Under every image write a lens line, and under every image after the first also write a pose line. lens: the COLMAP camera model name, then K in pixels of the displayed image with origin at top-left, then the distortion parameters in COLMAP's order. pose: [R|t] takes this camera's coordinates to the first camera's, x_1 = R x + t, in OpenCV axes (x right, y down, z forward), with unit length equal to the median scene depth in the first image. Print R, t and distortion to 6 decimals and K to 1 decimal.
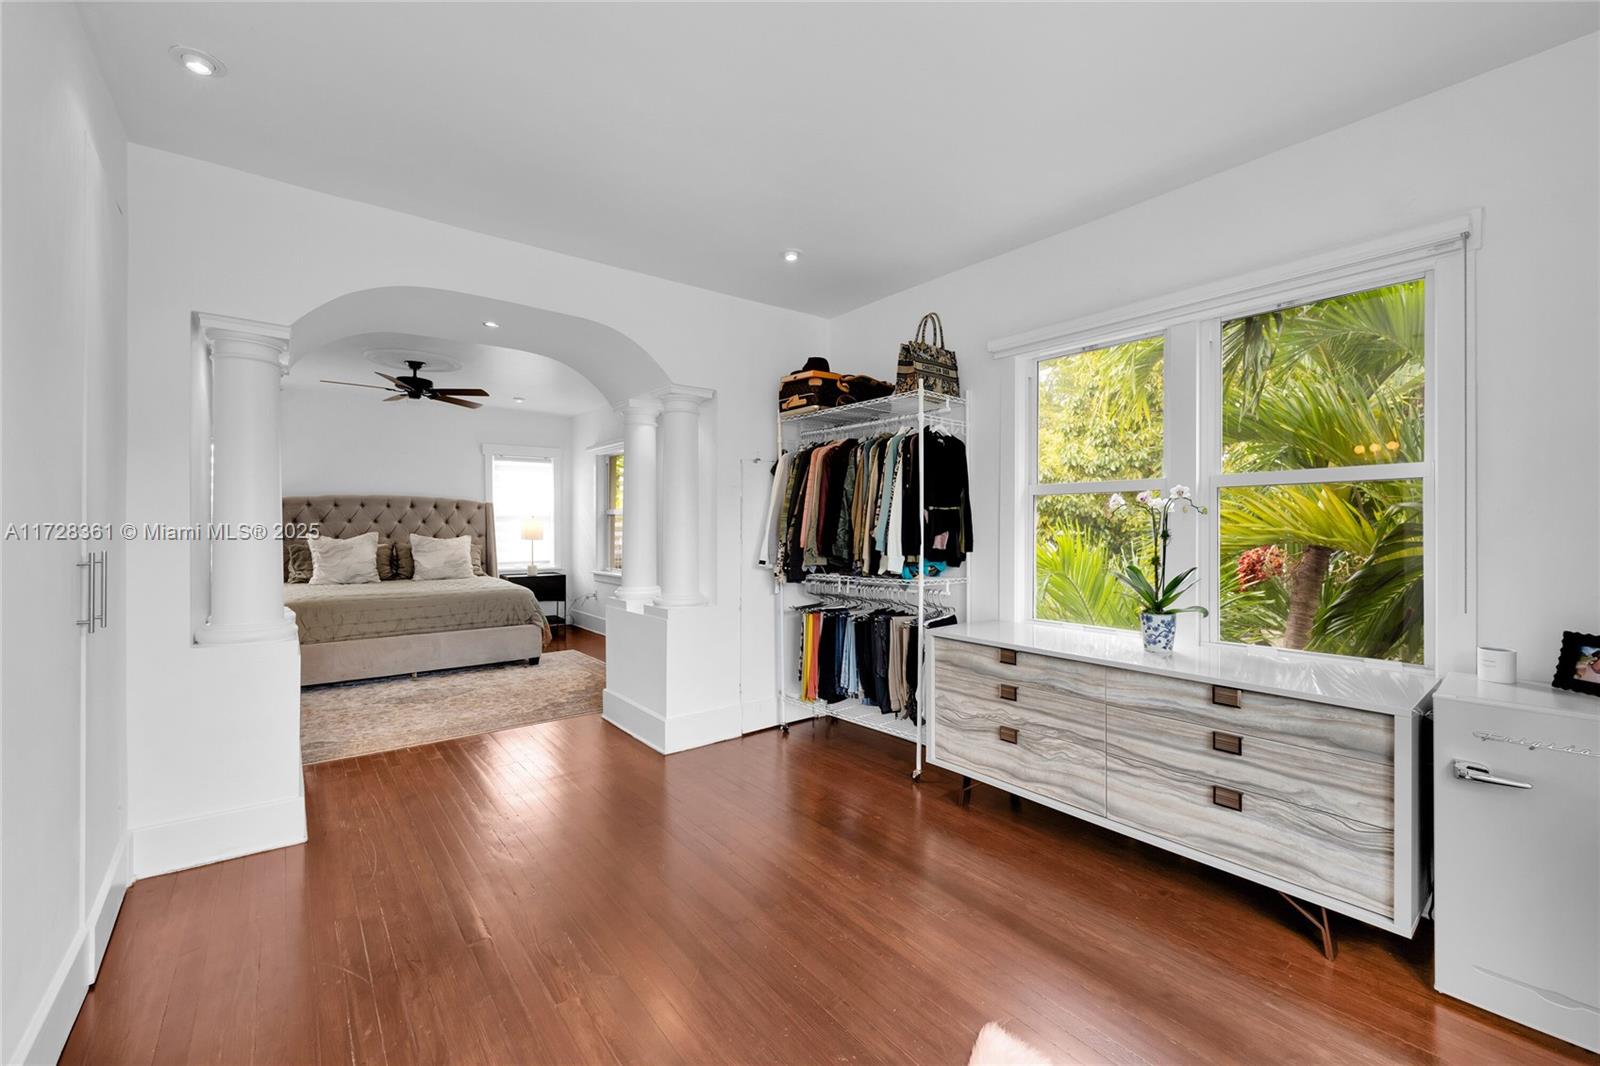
lens RADIAL K [[628.9, 0, 788.5], [0, 628.9, 531.3], [0, 0, 1]] dist [-0.002082, 0.000375]
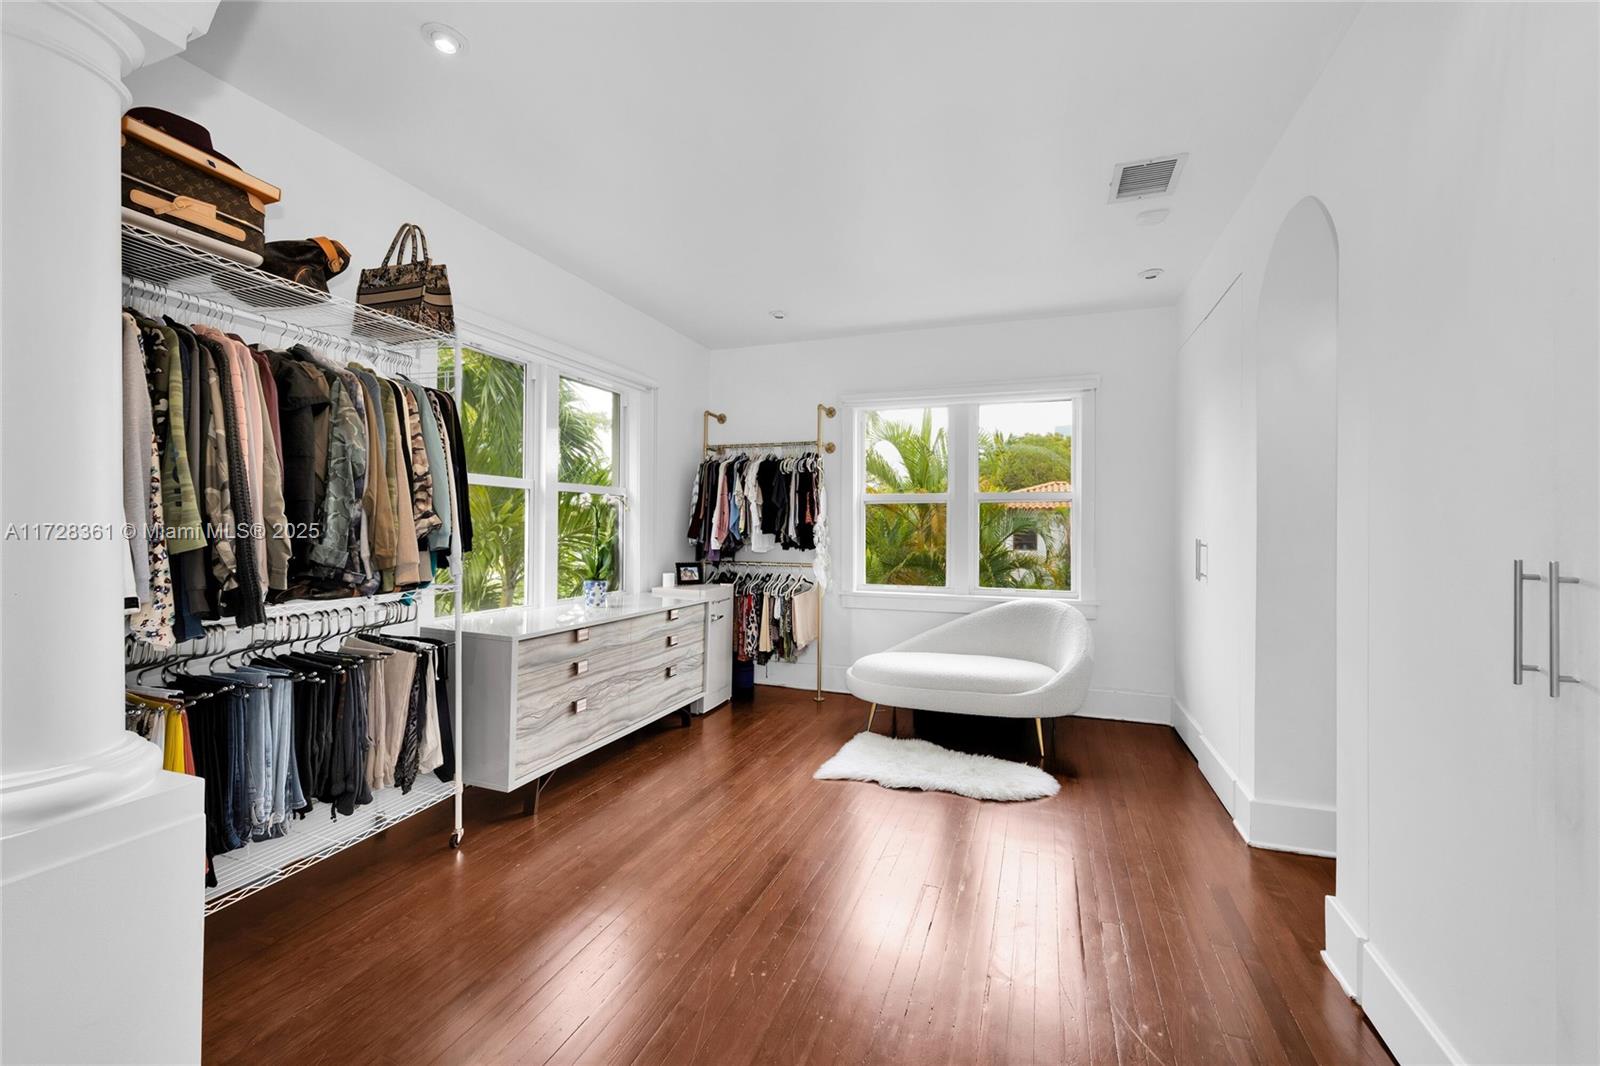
lens RADIAL K [[628.9, 0, 788.5], [0, 628.9, 531.3], [0, 0, 1]] dist [-0.002082, 0.000375]
pose [[-0.494467, -0.006473, 0.869172, -0.784316], [-0.001645, 0.999977, 0.006511, 0.007309], [-0.869195, 0.001789, -0.494467, 1.209320]]
